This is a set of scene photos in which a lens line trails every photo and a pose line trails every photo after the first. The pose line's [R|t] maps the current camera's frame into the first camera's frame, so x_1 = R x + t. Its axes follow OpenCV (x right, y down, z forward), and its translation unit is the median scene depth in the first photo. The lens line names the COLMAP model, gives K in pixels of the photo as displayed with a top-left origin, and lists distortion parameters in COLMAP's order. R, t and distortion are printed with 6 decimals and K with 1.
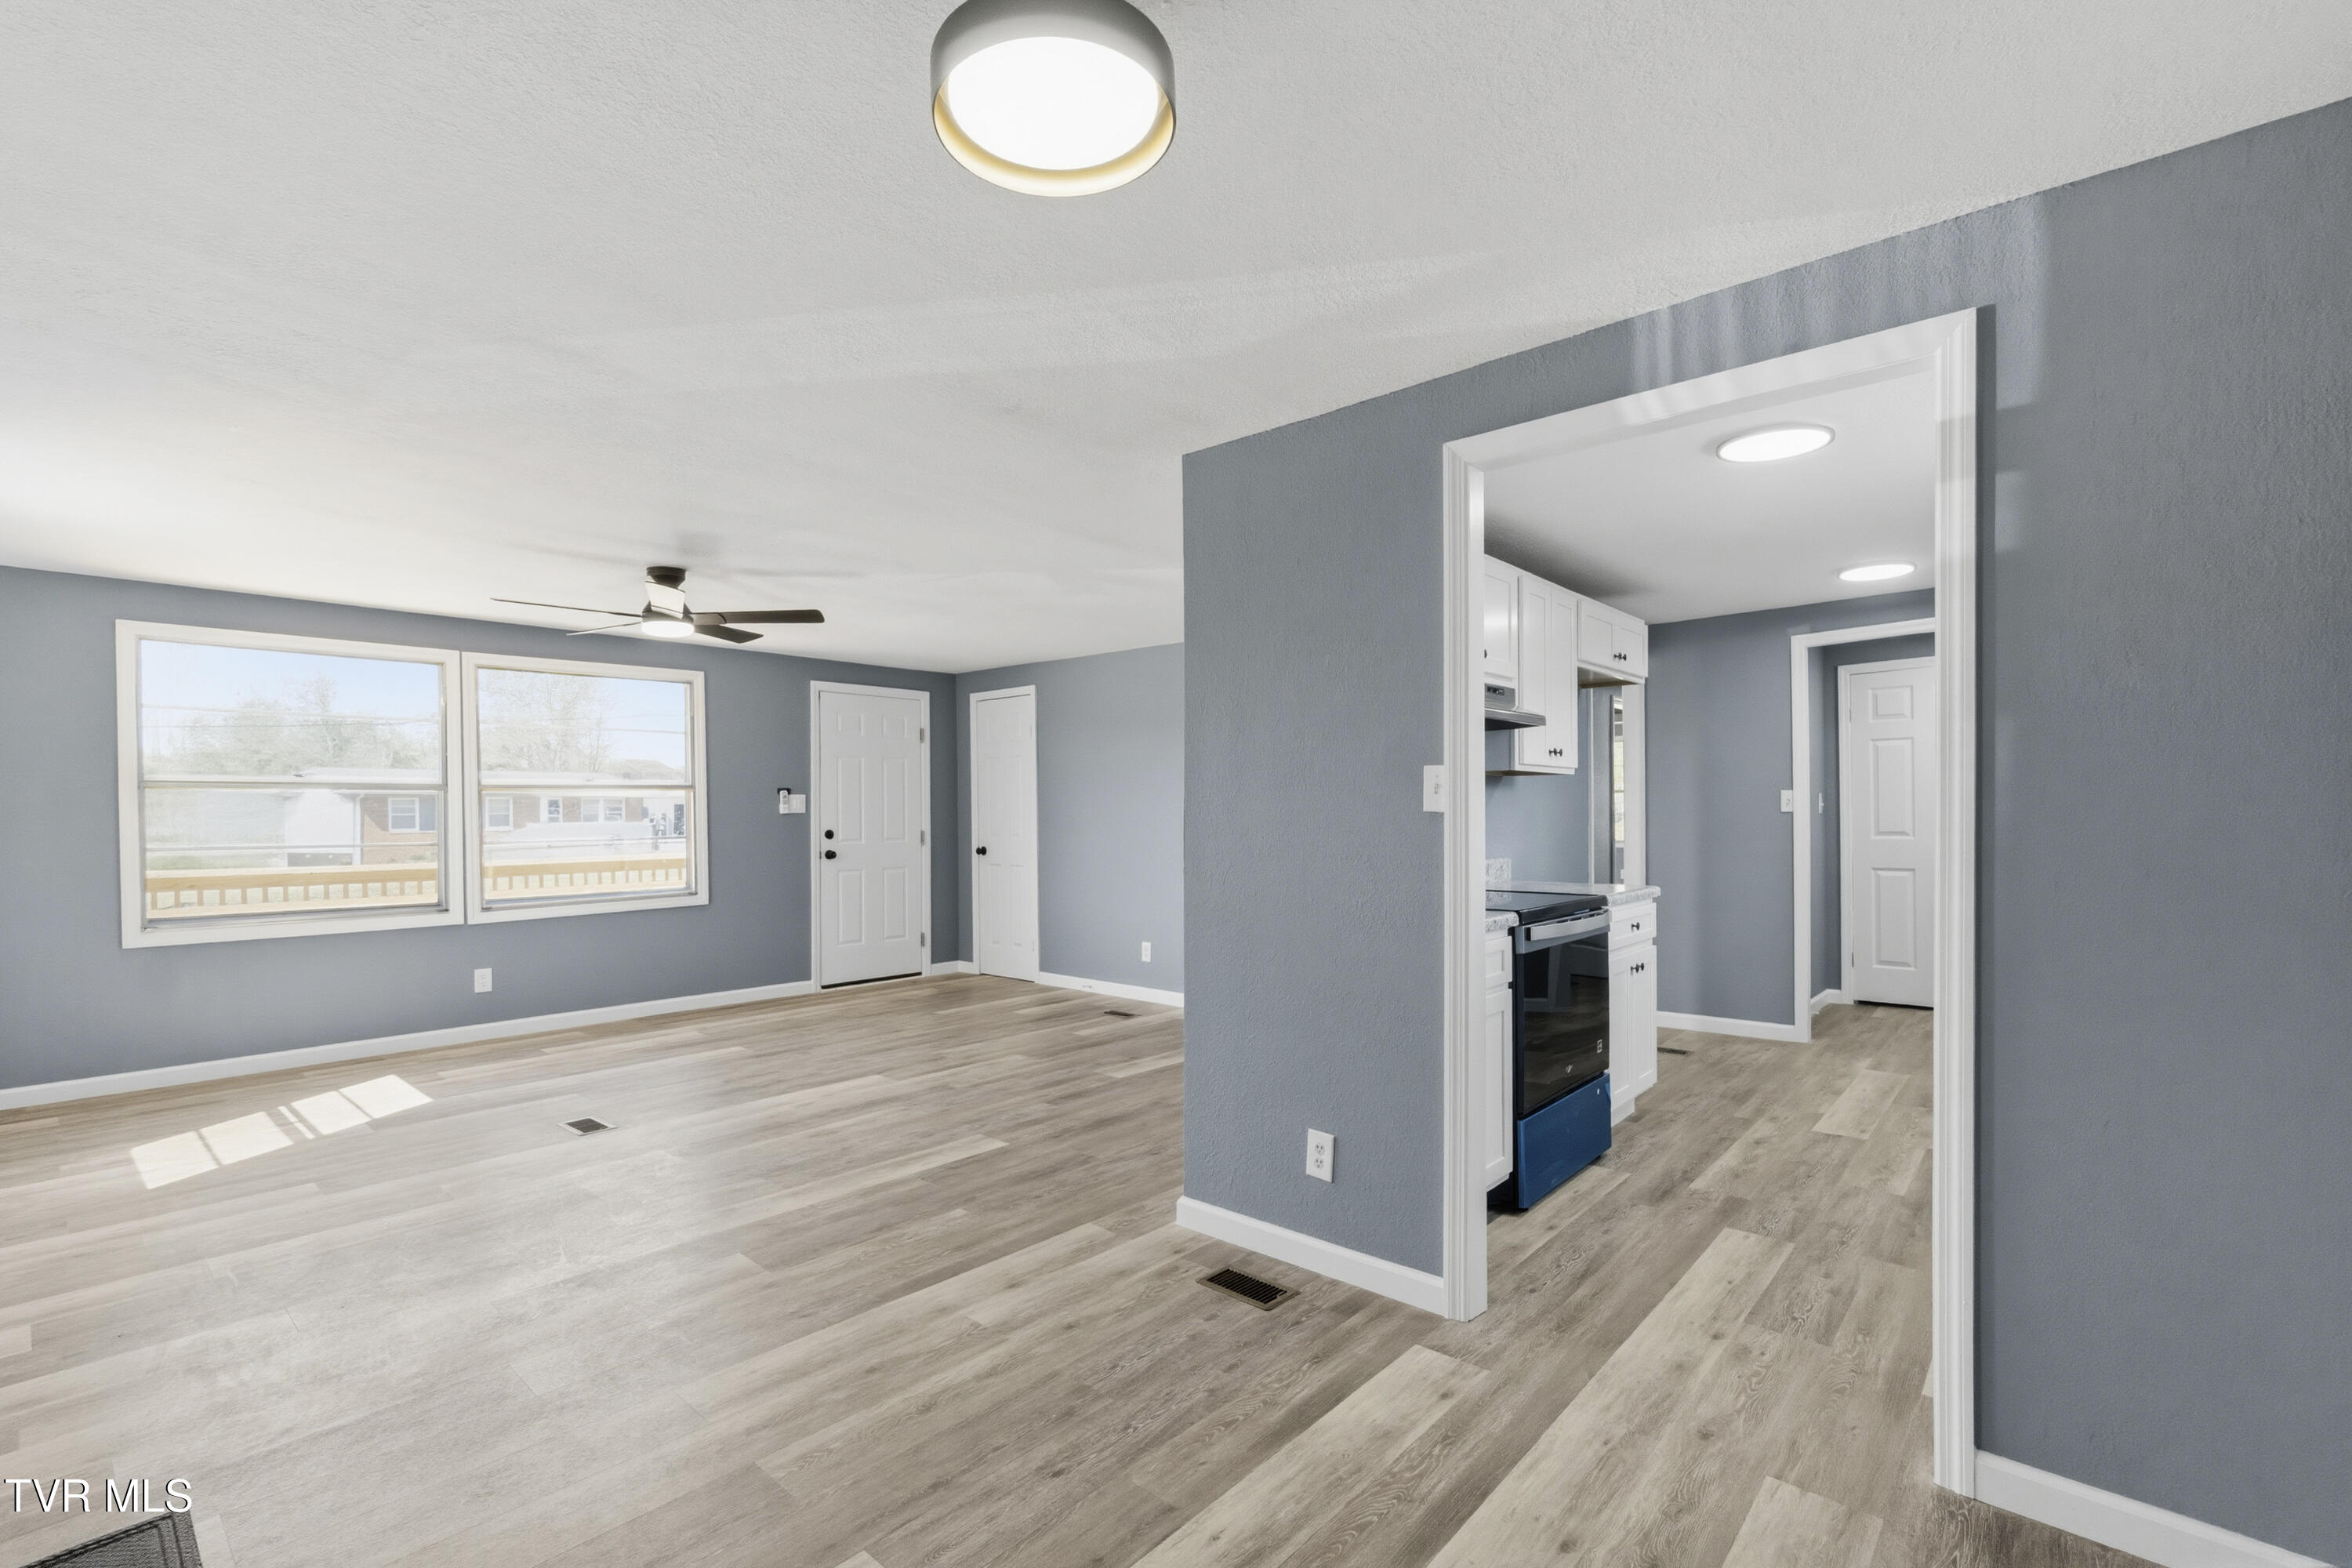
lens RADIAL K [[1044.0, 0, 1155.8], [0, 1044.0, 820.9], [0, 0, 1]] dist [-0.001335, -0.000182]
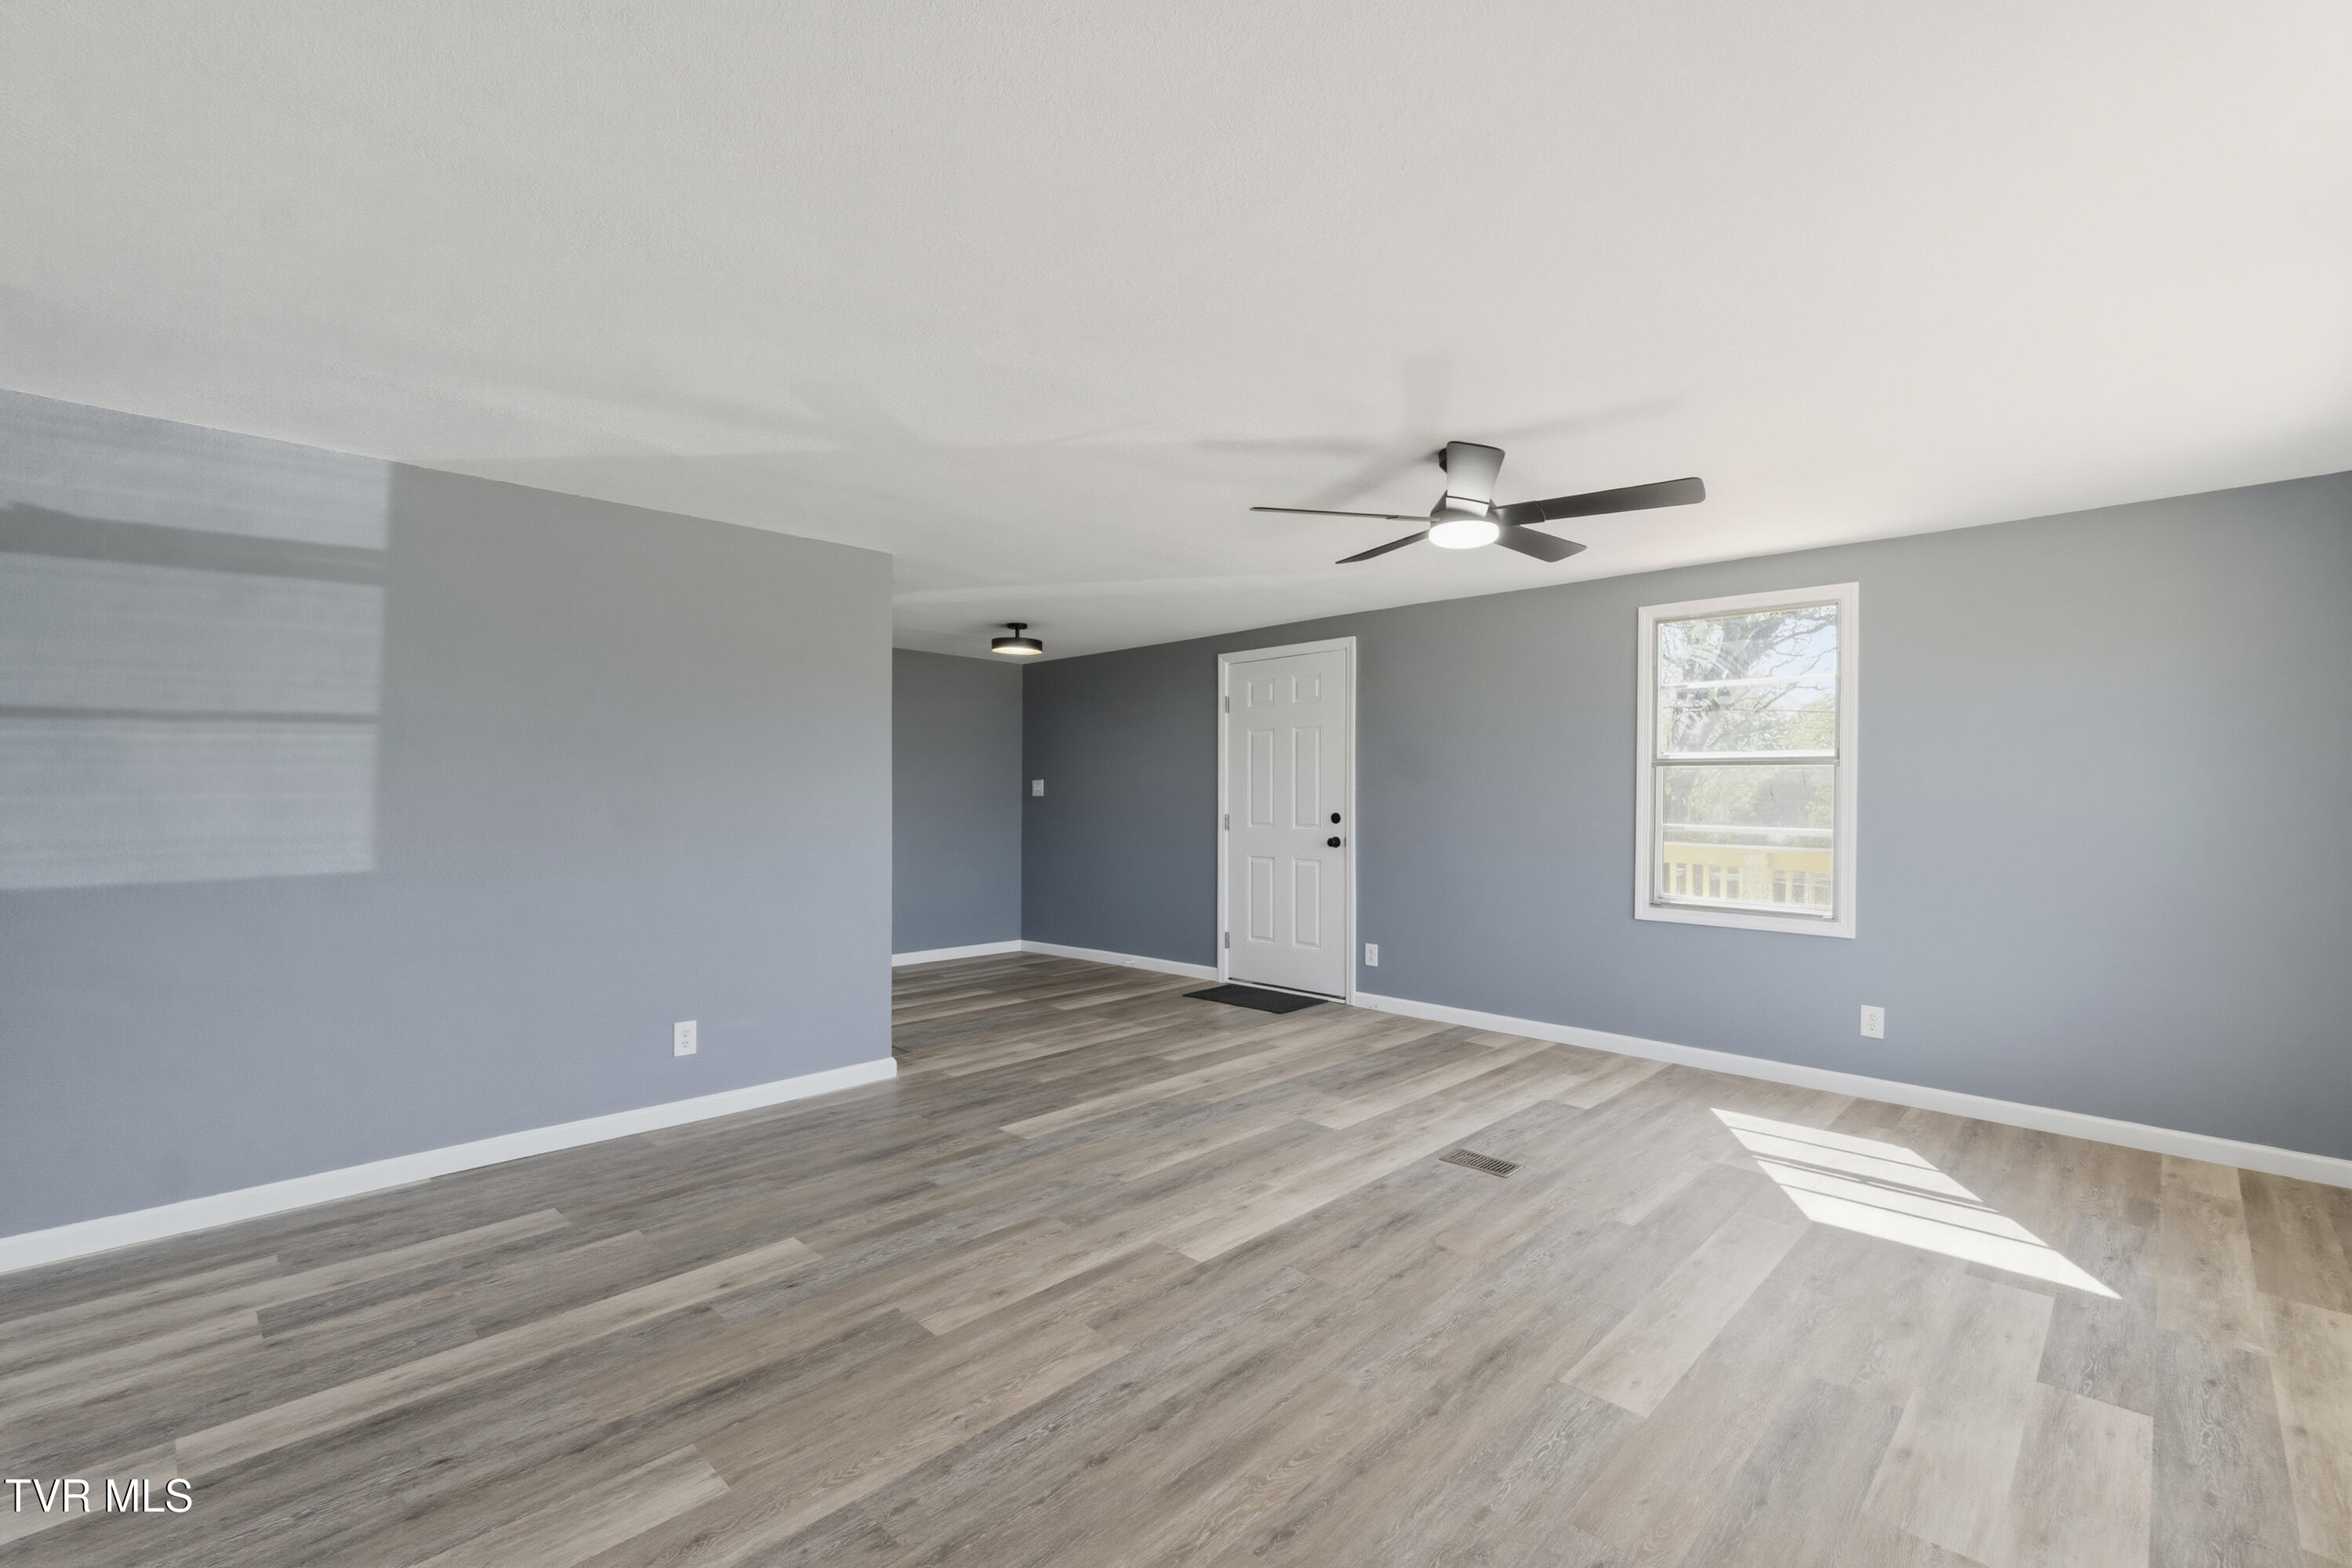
lens RADIAL K [[1017.7, 0, 1164.8], [0, 1017.7, 798.2], [0, 0, 1]] dist [-0.001086, 0.000048]
pose [[-0.998935, 0.001111, 0.046120, -0.368758], [0.001830, 0.999878, 0.015536, -0.023412], [-0.046097, 0.015604, -0.998815, 2.090514]]
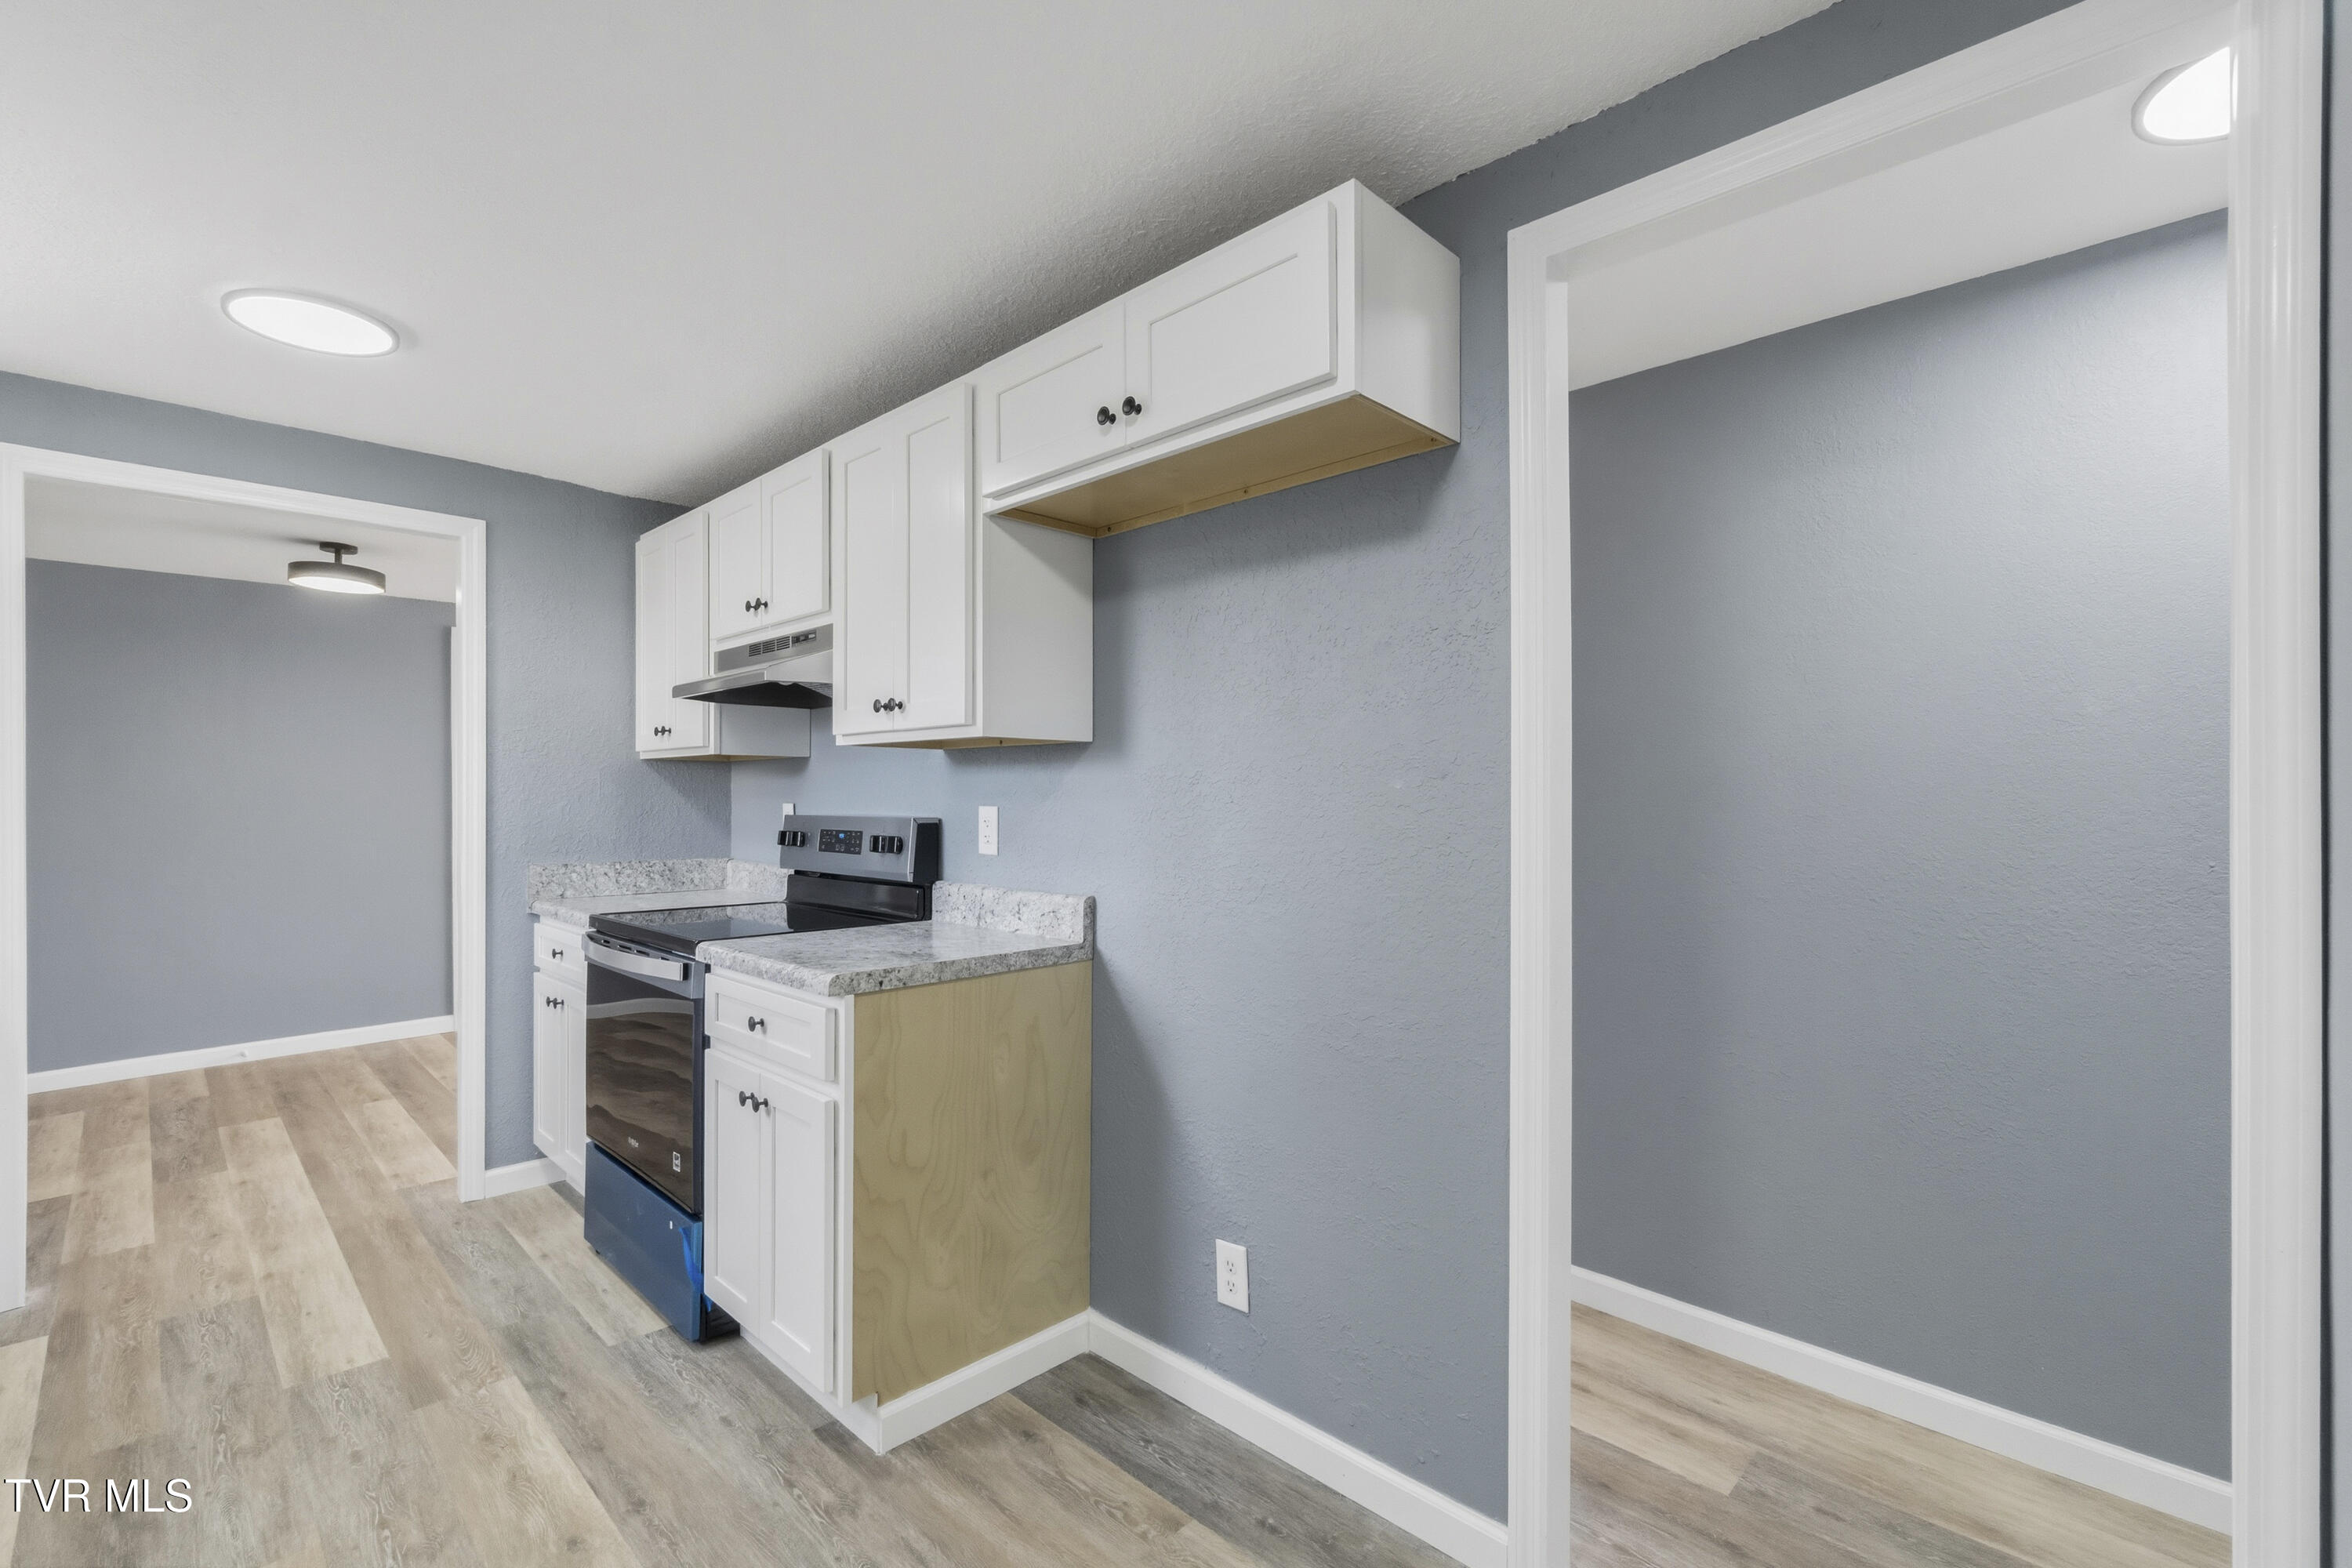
lens RADIAL K [[1027.5, 0, 1181.8], [0, 1027.5, 797.5], [0, 0, 1]] dist [-0.008214, 0.004053]
pose [[-0.040627, 0.006691, -0.999152, 1.077306], [-0.004911, 0.999964, 0.006896, -0.022389], [0.999162, 0.005187, -0.040593, 1.367091]]
